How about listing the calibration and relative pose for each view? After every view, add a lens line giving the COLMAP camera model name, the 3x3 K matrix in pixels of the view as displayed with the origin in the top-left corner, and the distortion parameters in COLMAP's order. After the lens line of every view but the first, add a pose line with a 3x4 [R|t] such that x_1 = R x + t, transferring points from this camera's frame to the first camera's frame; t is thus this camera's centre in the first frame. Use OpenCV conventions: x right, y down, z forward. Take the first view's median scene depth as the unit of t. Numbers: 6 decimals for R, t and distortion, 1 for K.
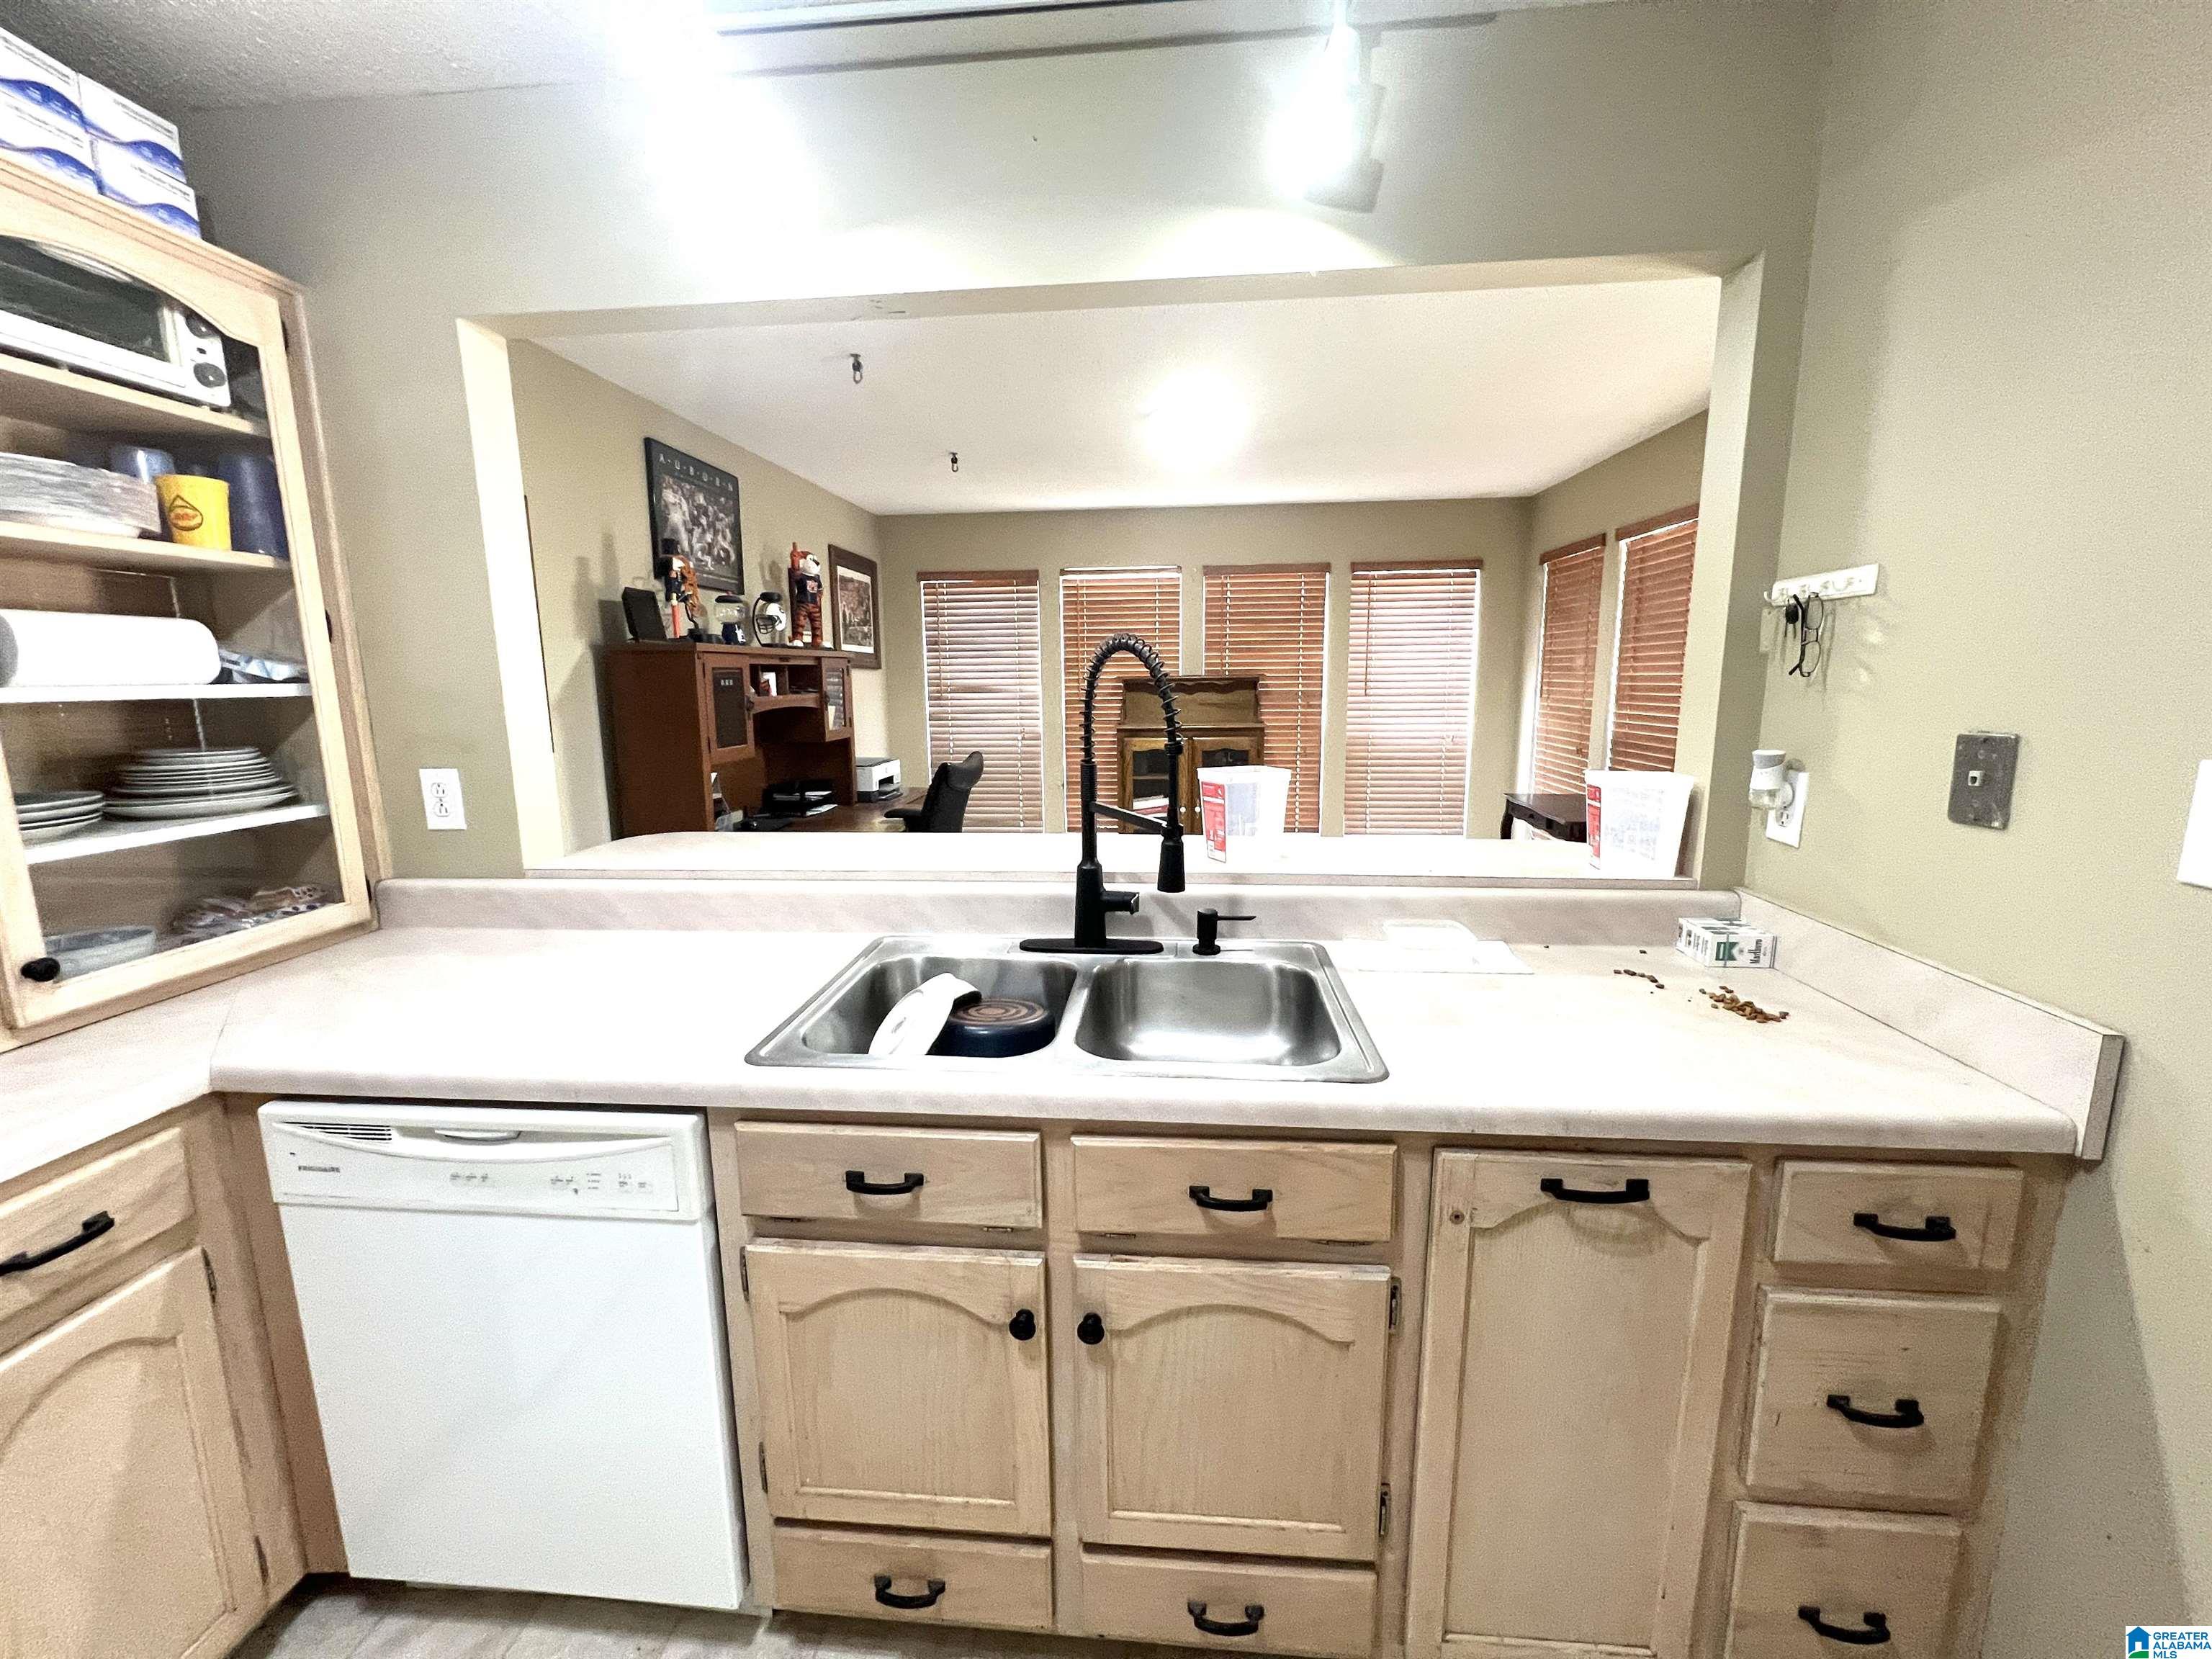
lens RADIAL K [[884.7, 0, 1107.8], [0, 884.7, 817.4], [0, 0, 1]] dist [-0.000793, -0.000301]
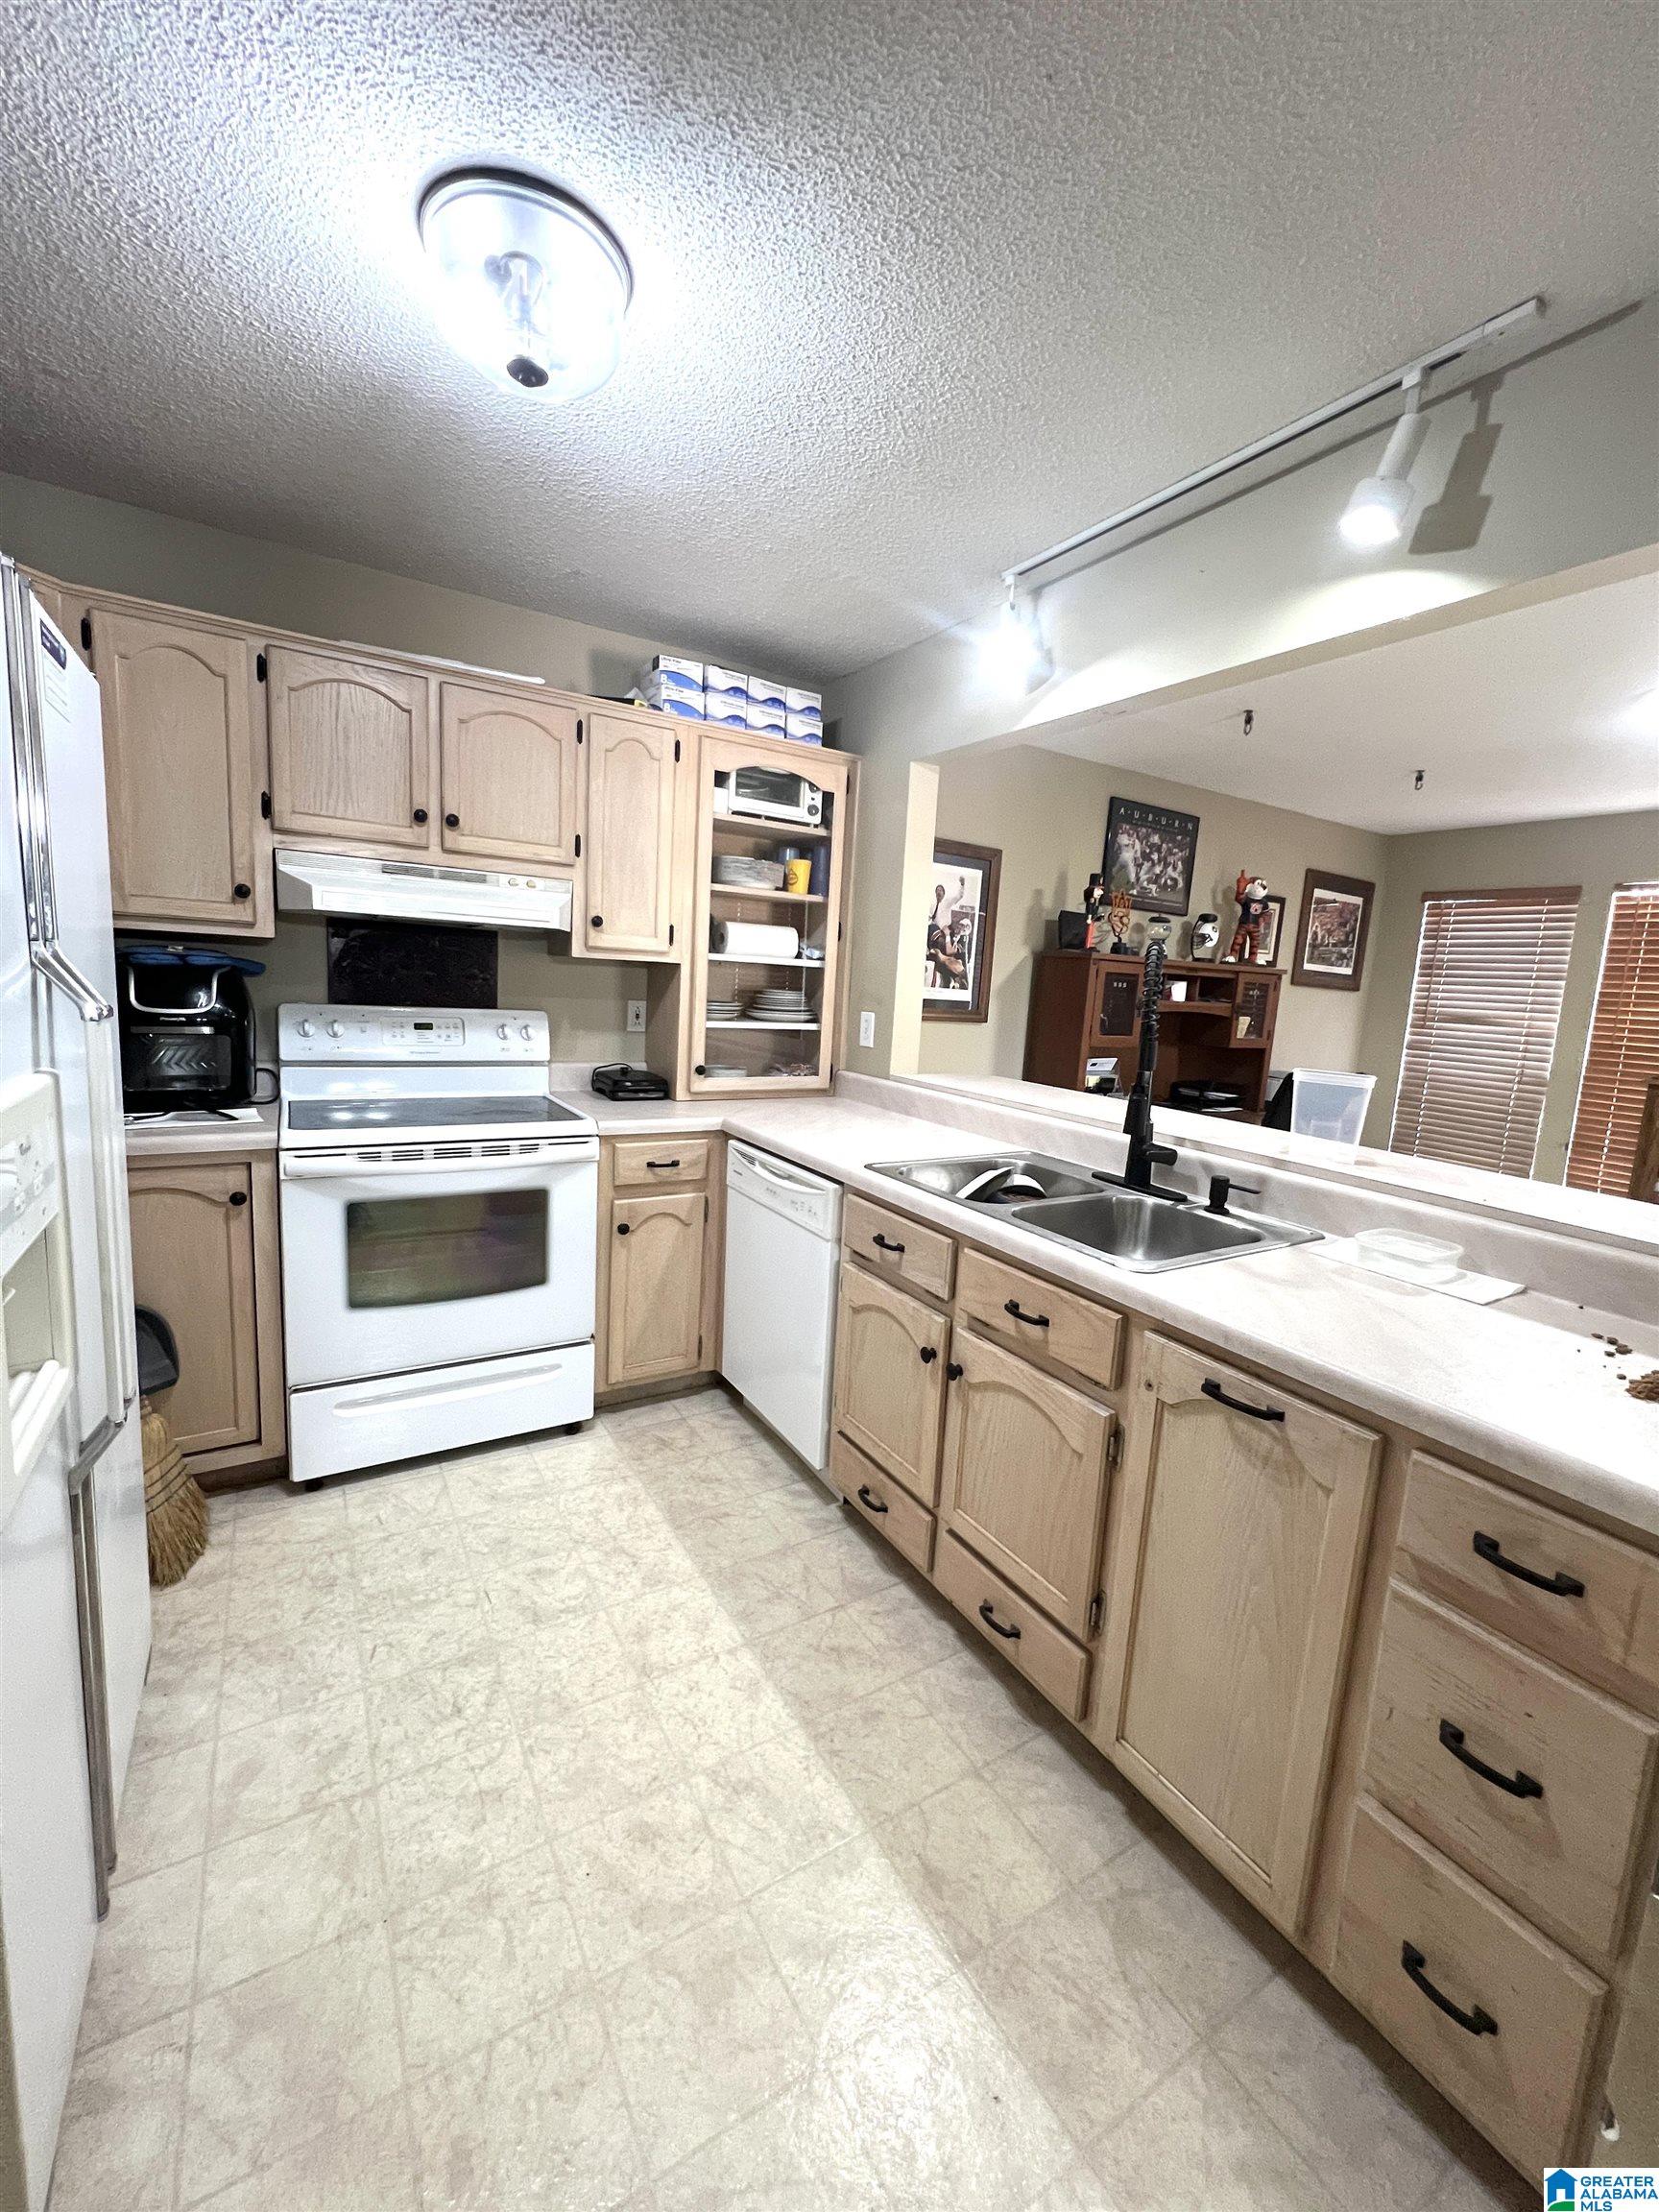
lens RADIAL K [[884.7, 0, 836.2], [0, 884.7, 1100.4], [0, 0, 1]] dist [-0.000793, -0.000301]
pose [[0.592198, 0.159151, -0.789919, 0.676683], [-0.193503, 0.979704, 0.052321, 0.040851], [0.782214, 0.121868, 0.610975, -0.124722]]
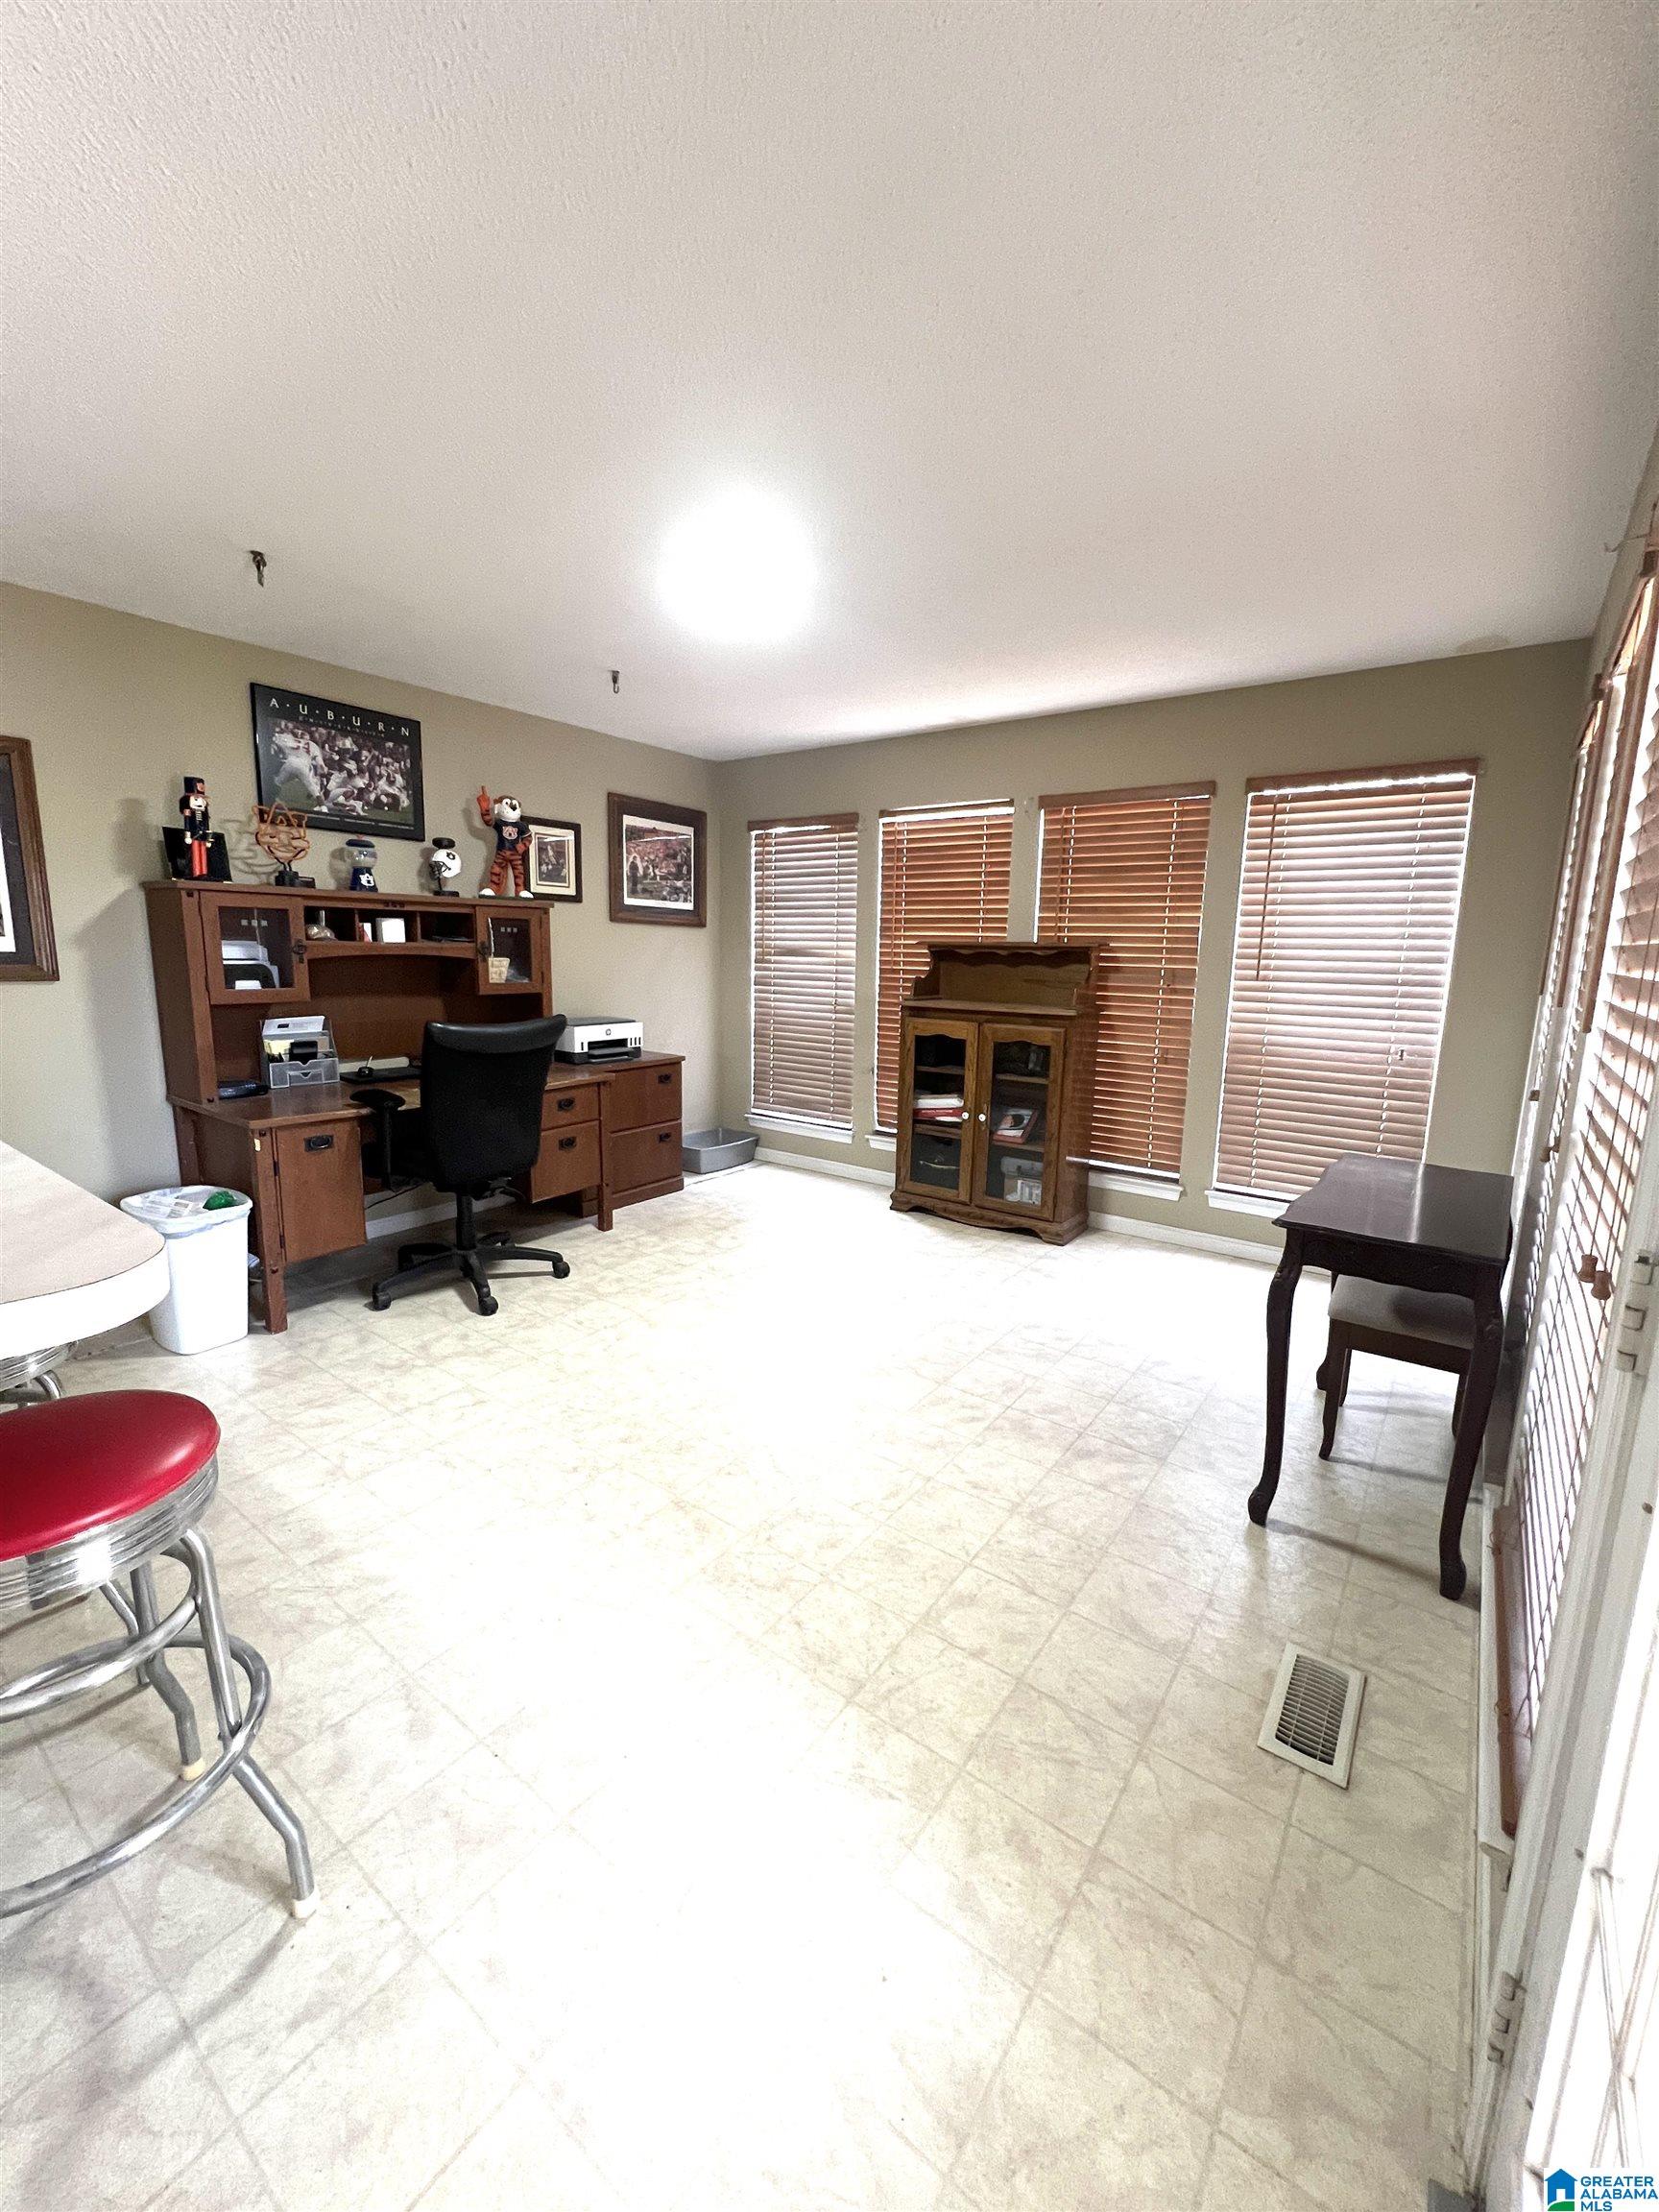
lens RADIAL K [[884.7, 0, 836.2], [0, 884.7, 1100.4], [0, 0, 1]] dist [-0.000793, -0.000301]
pose [[0.853850, 0.116784, -0.507248, 1.255011], [-0.113009, 0.992853, 0.038359, -0.129494], [0.508103, 0.024571, 0.860946, 0.940236]]
